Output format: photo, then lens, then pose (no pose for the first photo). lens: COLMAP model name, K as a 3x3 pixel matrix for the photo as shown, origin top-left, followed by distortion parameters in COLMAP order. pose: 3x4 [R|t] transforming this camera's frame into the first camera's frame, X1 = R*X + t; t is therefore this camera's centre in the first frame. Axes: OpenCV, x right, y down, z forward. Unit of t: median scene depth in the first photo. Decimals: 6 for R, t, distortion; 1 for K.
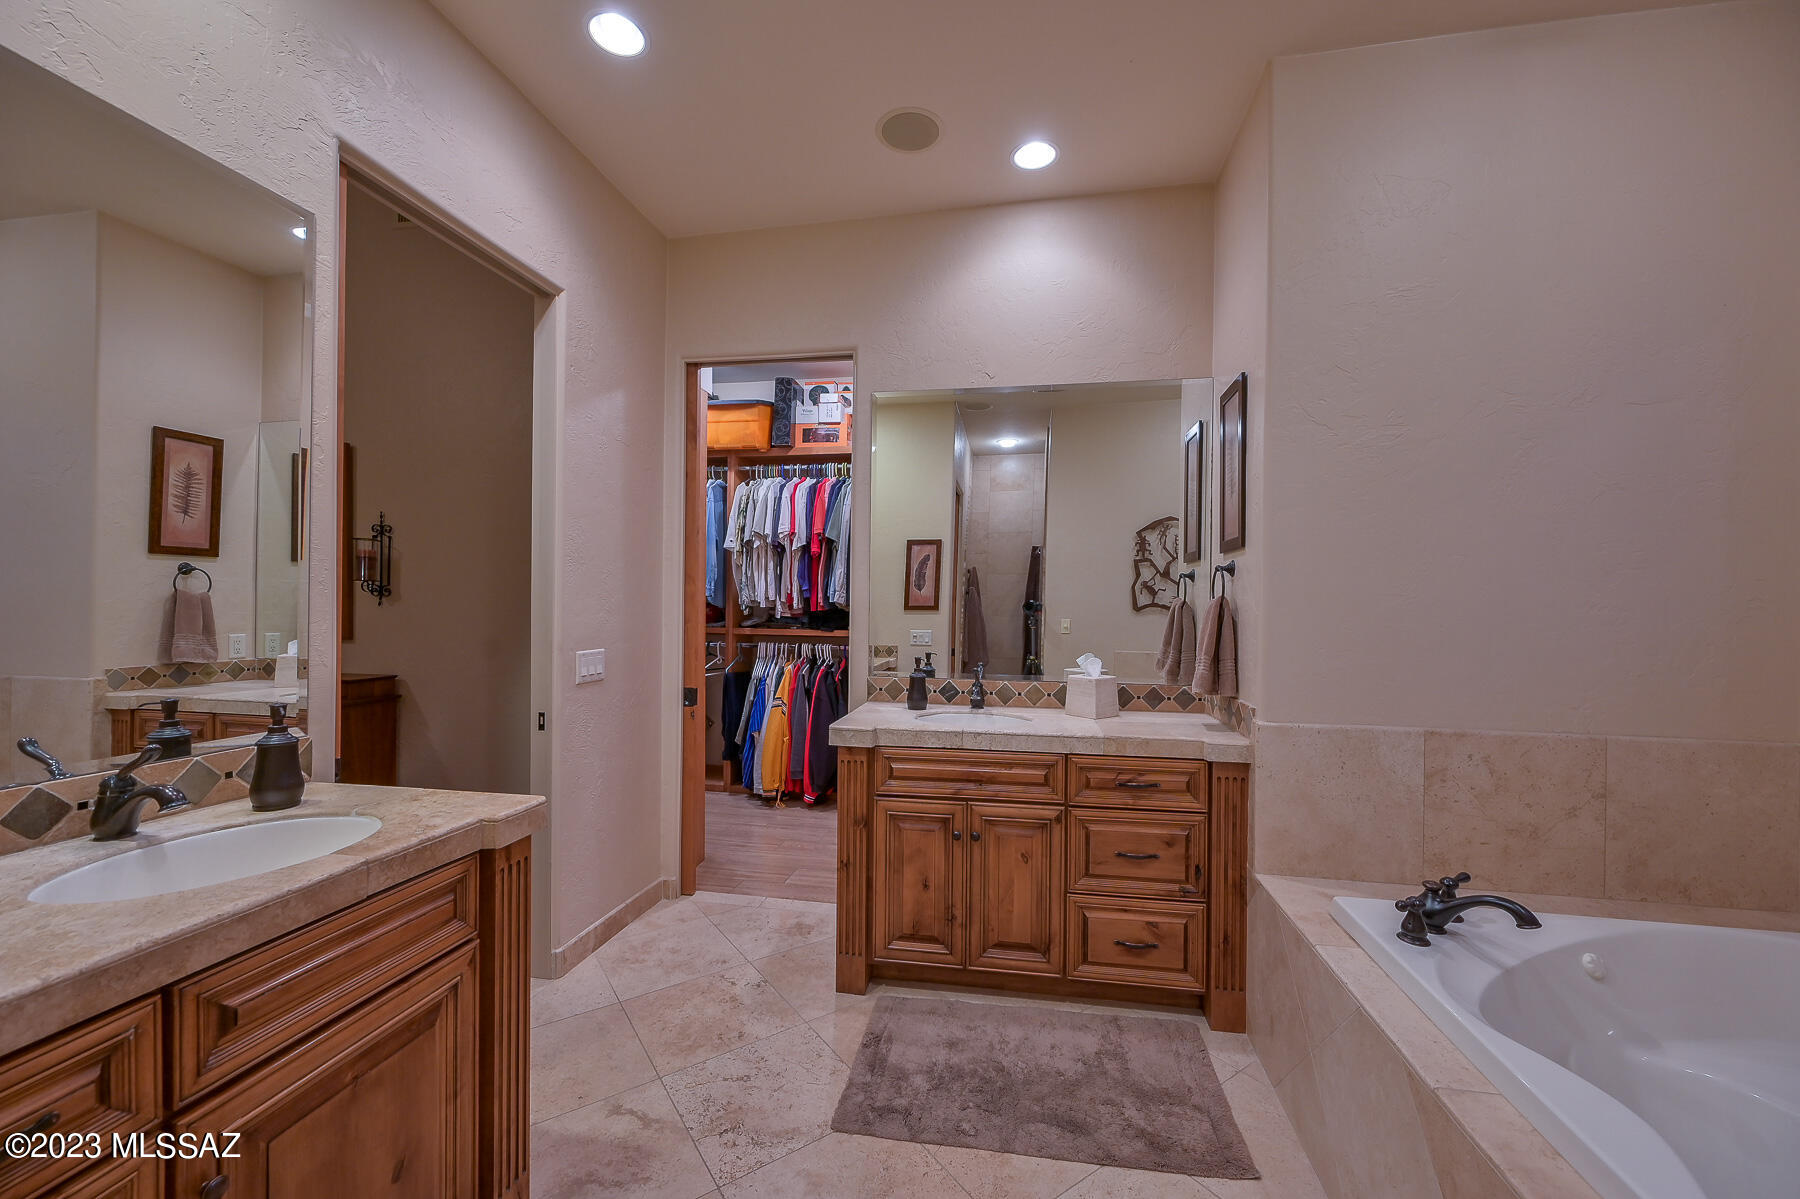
lens RADIAL K [[704.0, 0, 907.2], [0, 704.0, 606.7], [0, 0, 1]] dist [-0.001235, 0.000238]
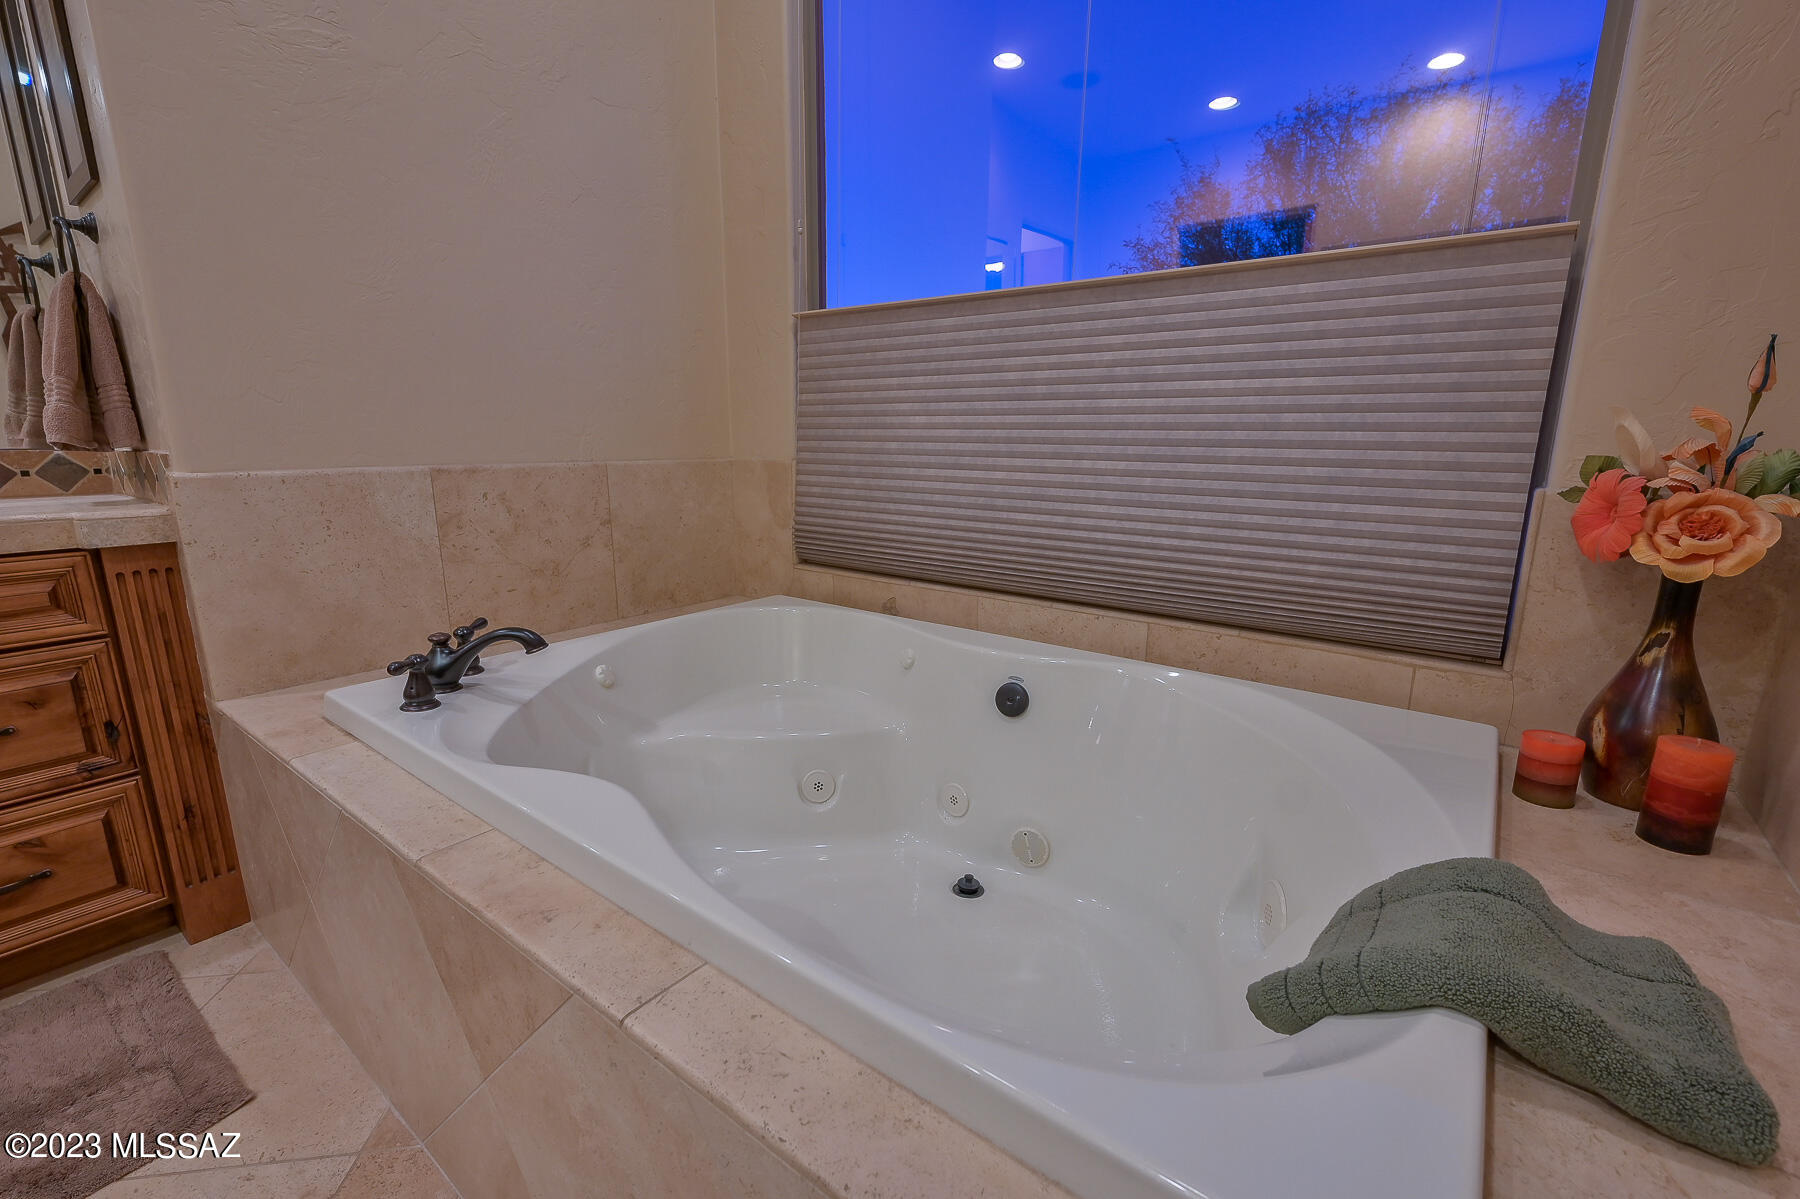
lens RADIAL K [[780.9, 0, 897.9], [0, 780.9, 605.8], [0, 0, 1]] dist [-0.000186, 0.000082]
pose [[0.465497, -0.203450, 0.861348, 0.184660], [0.005037, 0.973814, 0.227292, 0.130380], [-0.885035, -0.101465, 0.454332, 0.104213]]
